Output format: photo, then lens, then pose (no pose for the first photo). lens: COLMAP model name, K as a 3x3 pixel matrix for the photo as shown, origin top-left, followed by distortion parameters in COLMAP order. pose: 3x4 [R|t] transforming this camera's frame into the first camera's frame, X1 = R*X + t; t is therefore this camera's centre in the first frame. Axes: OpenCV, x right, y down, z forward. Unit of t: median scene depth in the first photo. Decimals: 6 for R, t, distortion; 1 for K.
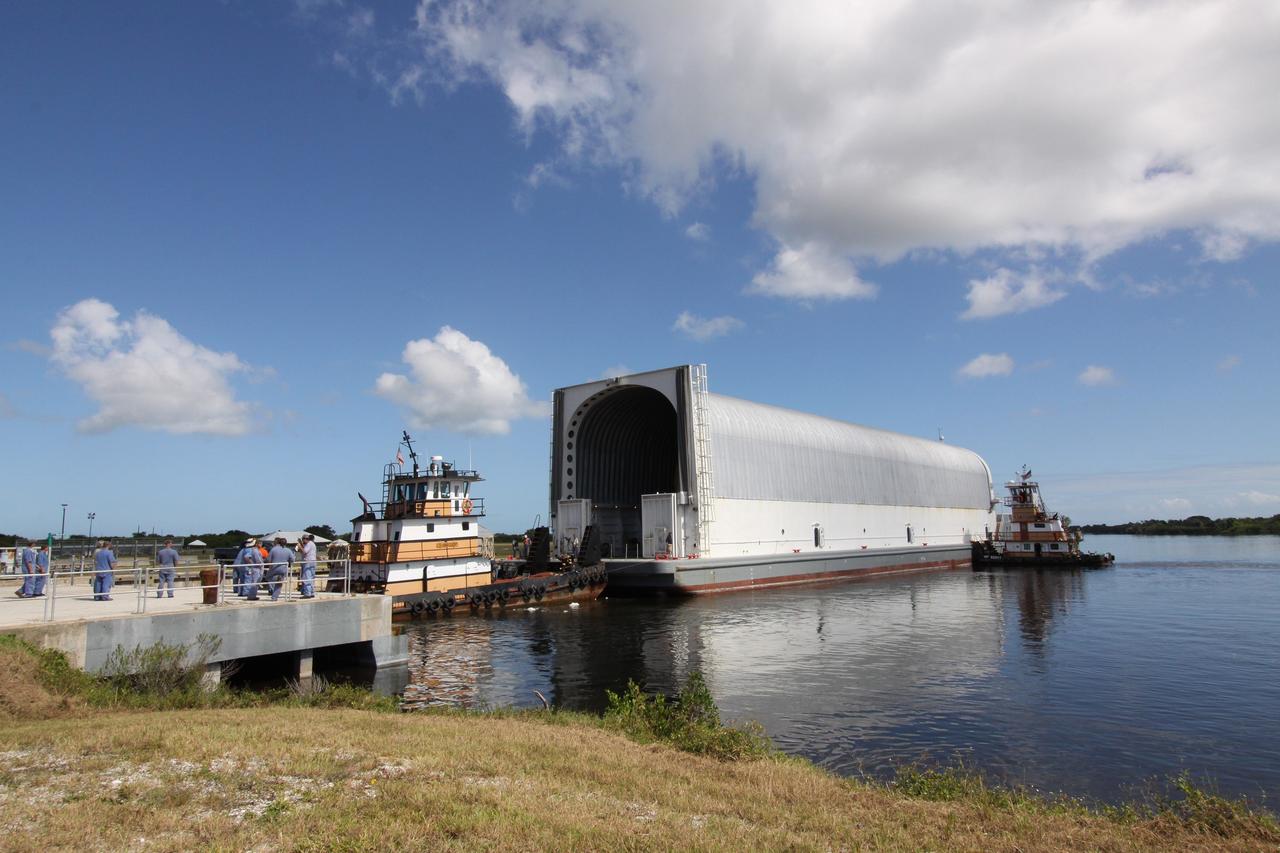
lens RADIAL K [[806.9, 0, 640.0], [0, 806.9, 426.5], [0, 0, 1]] dist [0.003803, 0.000641]
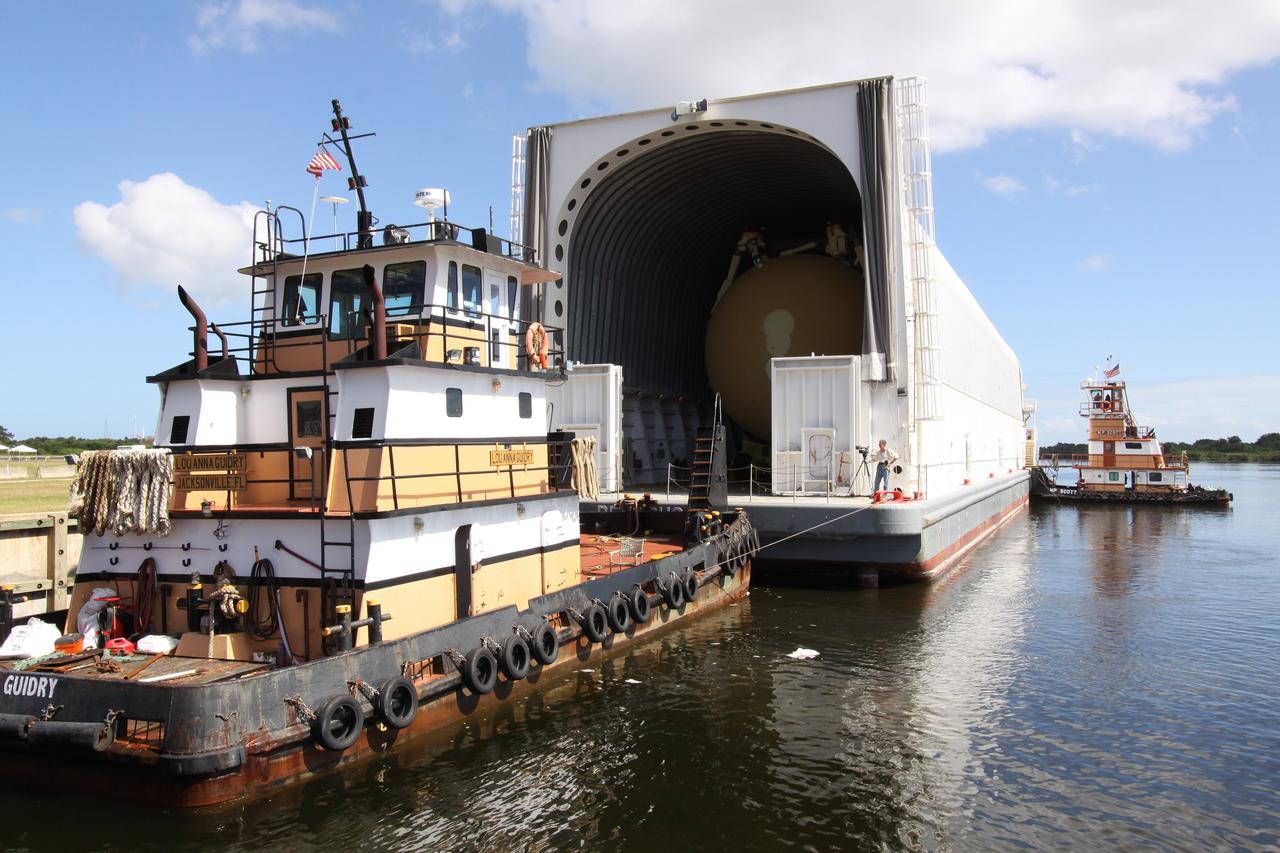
lens RADIAL K [[1041.4, 0, 640.0], [0, 1041.4, 426.5], [0, 0, 1]] dist [-0.008649, -0.000690]
pose [[0.960197, 0.025379, 0.278169, -0.240100], [-0.054912, 0.993581, 0.098898, 0.071341], [-0.273874, -0.110237, 0.955427, 0.466623]]
